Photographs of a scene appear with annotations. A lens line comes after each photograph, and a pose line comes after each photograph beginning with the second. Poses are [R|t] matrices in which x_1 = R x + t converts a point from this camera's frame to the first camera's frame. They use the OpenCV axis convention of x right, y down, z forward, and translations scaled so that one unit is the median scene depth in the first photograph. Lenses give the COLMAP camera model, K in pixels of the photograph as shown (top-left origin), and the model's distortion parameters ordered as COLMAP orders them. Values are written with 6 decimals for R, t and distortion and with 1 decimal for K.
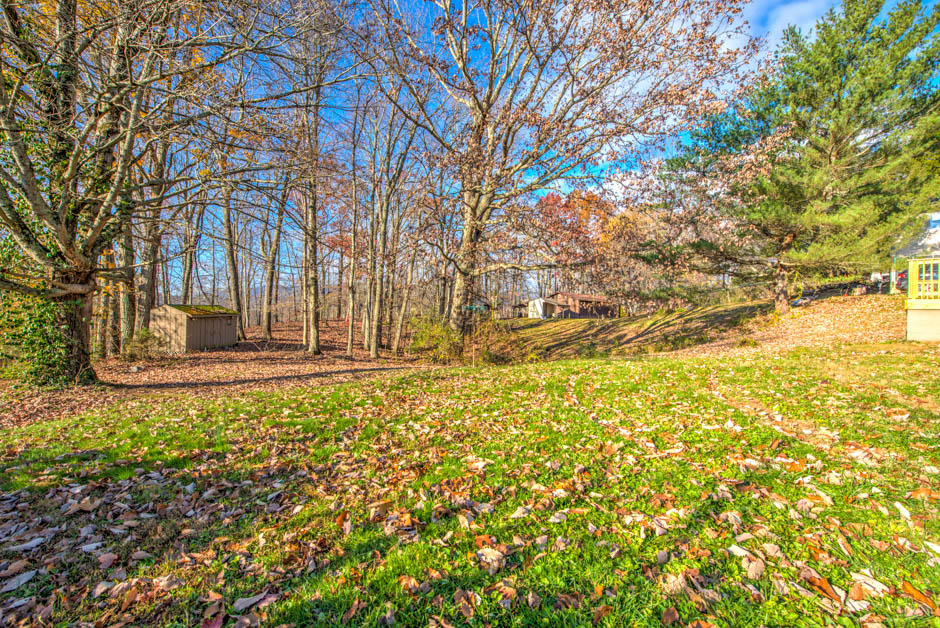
lens RADIAL K [[386.7, 0, 470.6], [0, 386.7, 311.2], [0, 0, 1]] dist [0.000534, 0.000017]
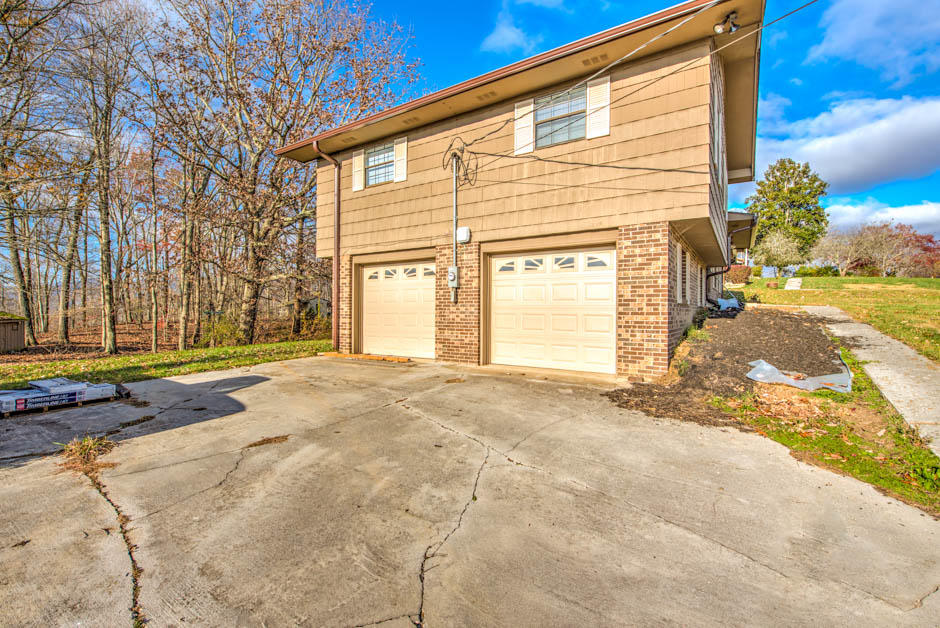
lens RADIAL K [[422.2, 0, 469.9], [0, 422.2, 313.1], [0, 0, 1]] dist [0.000338, 0.000048]
pose [[0.968106, -0.017246, 0.249945, 0.262395], [0.013833, 0.999786, 0.015405, -0.011003], [-0.250157, -0.011456, 0.968138, -0.384981]]
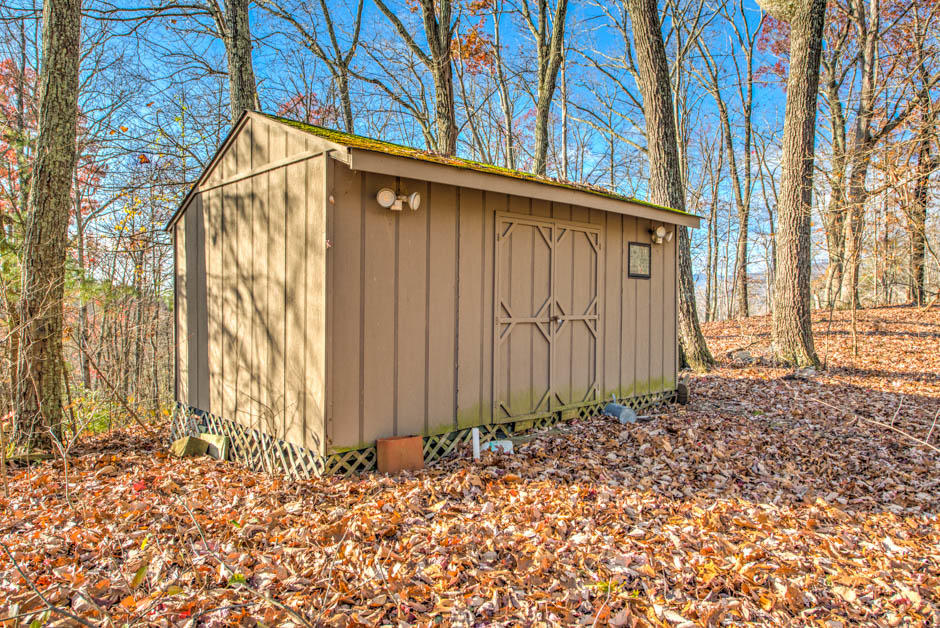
lens RADIAL K [[651.0, 0, 469.8], [0, 651.0, 313.9], [0, 0, 1]] dist [-0.001184, -0.000256]
pose [[0.683679, -0.007363, -0.729746, -0.450352], [0.010264, 0.999947, -0.000474, 0.047524], [0.729711, -0.007166, 0.683718, 0.722431]]
